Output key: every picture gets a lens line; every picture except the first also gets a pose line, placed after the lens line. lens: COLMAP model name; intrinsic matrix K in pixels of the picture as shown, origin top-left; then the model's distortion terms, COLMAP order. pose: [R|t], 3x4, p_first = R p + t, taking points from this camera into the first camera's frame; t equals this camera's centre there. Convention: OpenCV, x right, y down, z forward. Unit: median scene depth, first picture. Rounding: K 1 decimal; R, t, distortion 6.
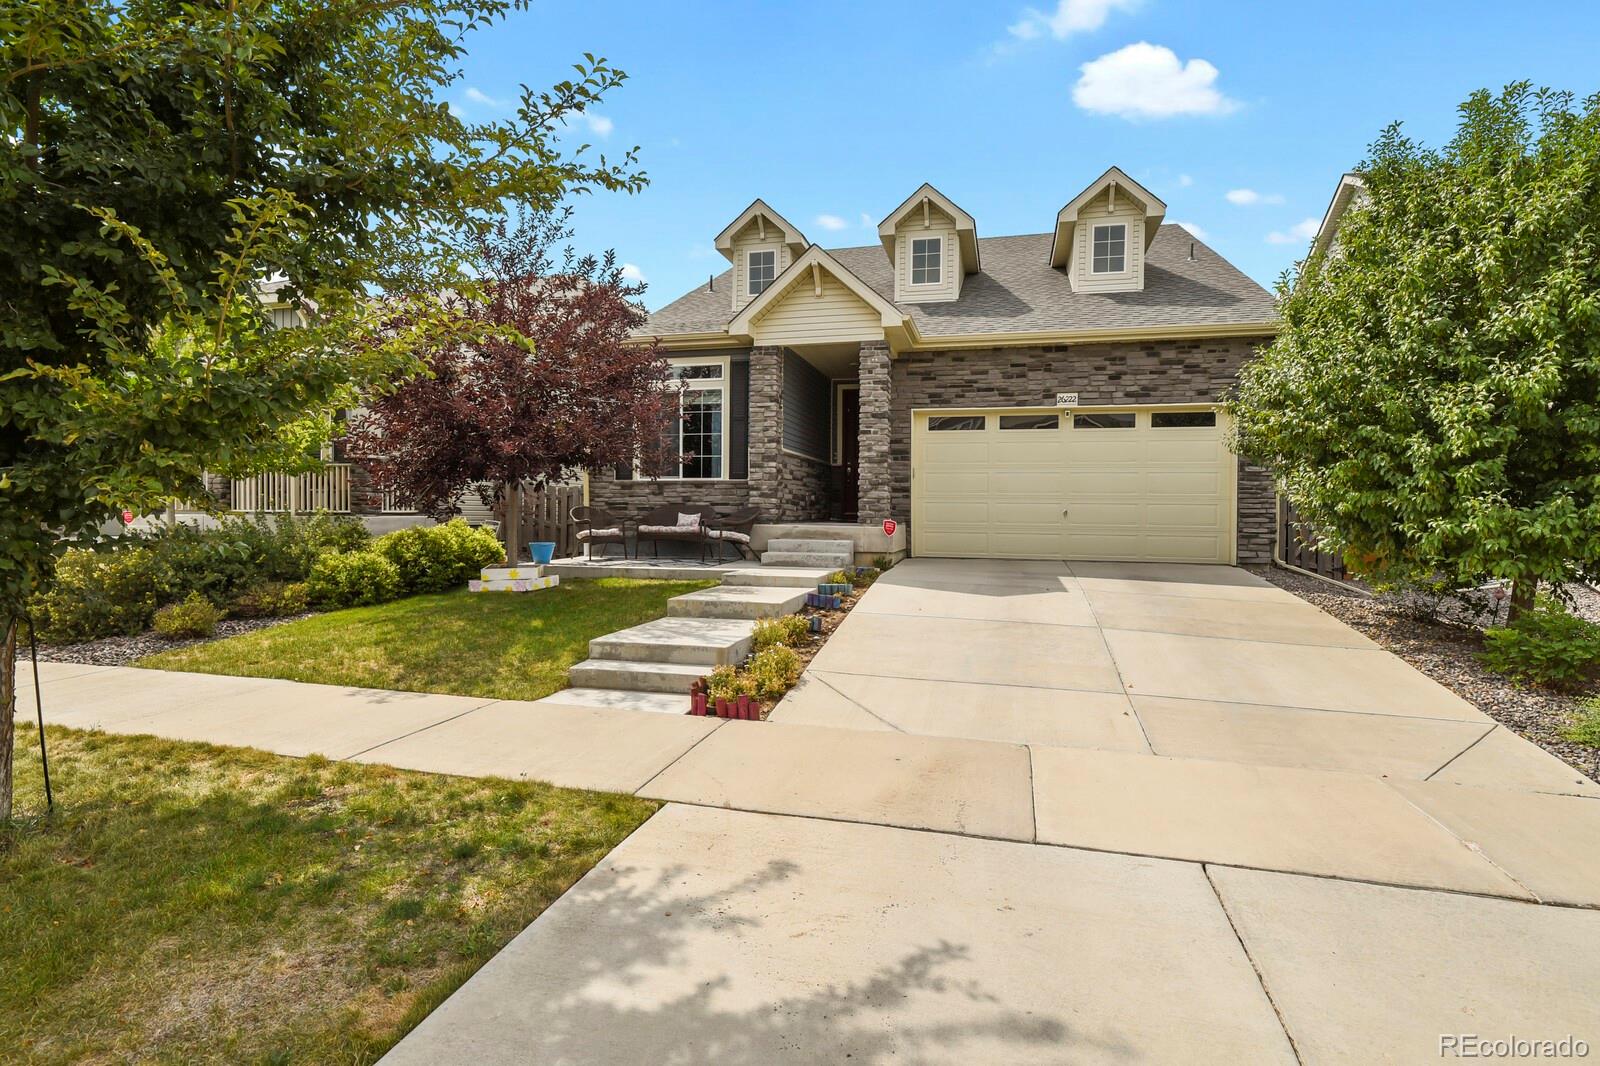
lens RADIAL K [[778.1, 0, 801.0], [0, 778.1, 525.0], [0, 0, 1]] dist [0.003249, 0.000020]
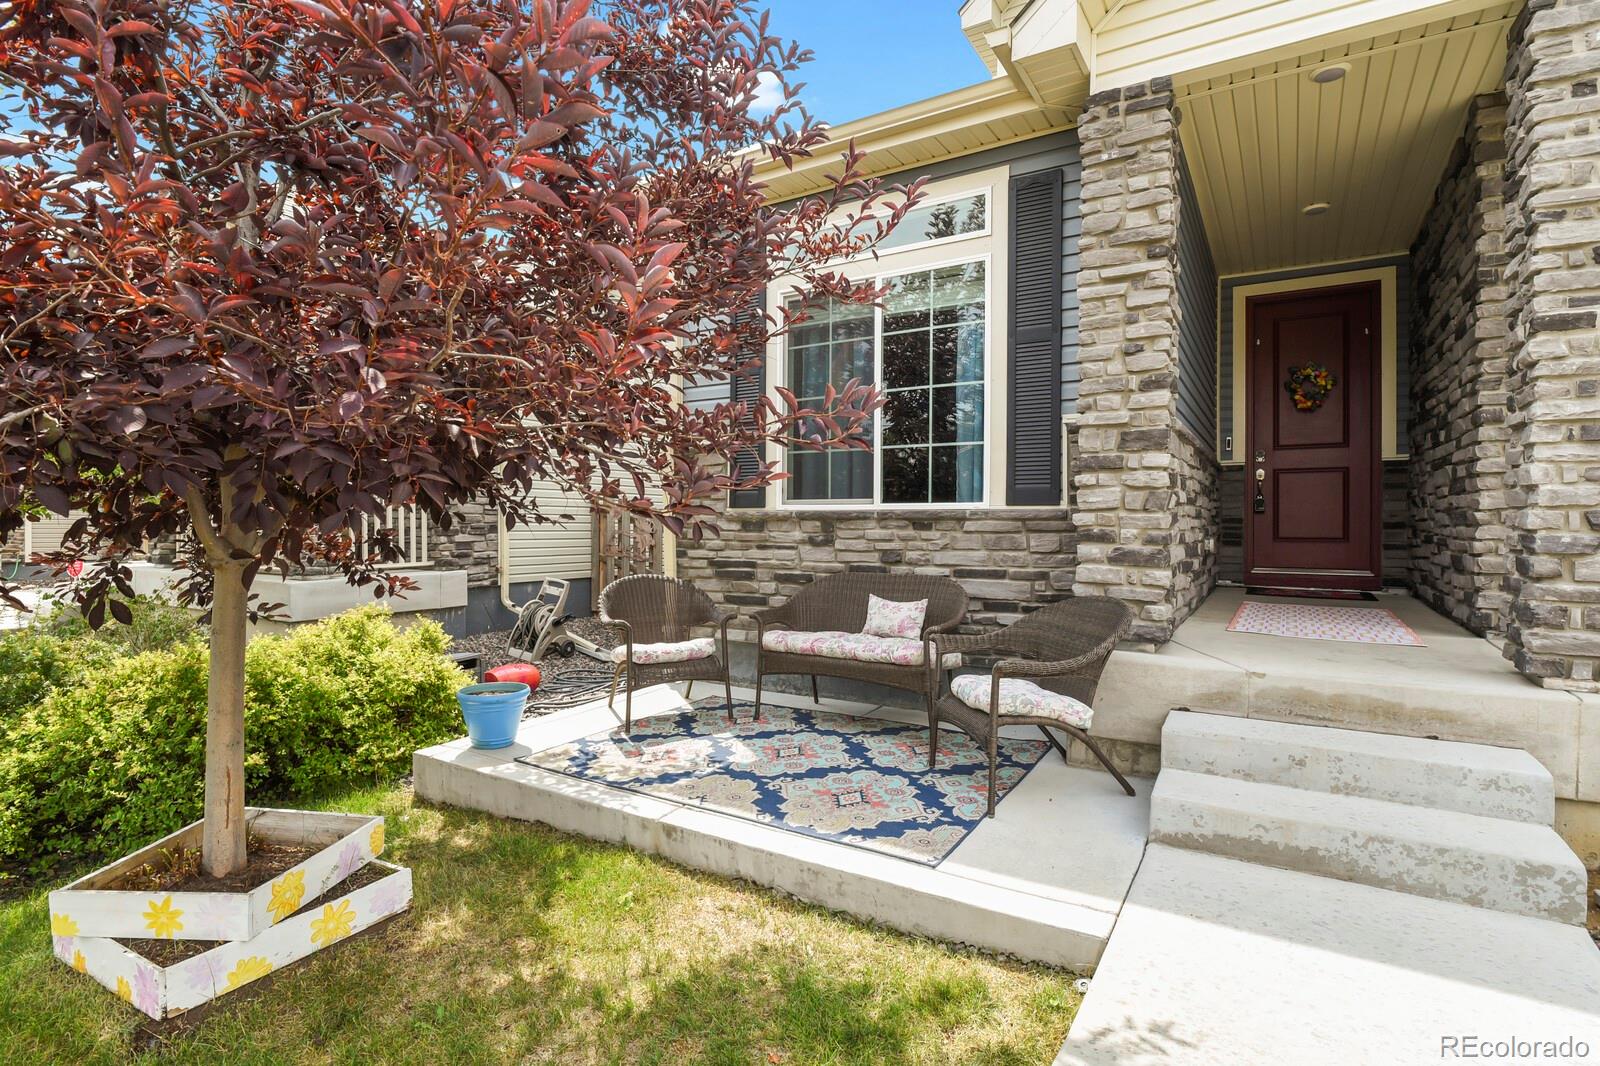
lens RADIAL K [[778.1, 0, 807.0], [0, 778.1, 528.0], [0, 0, 1]] dist [0.003249, 0.000020]
pose [[0.956749, -0.002314, -0.290906, -0.075470], [0.000041, 0.999969, -0.007819, -0.045579], [0.290916, 0.007469, 0.956720, 0.625735]]
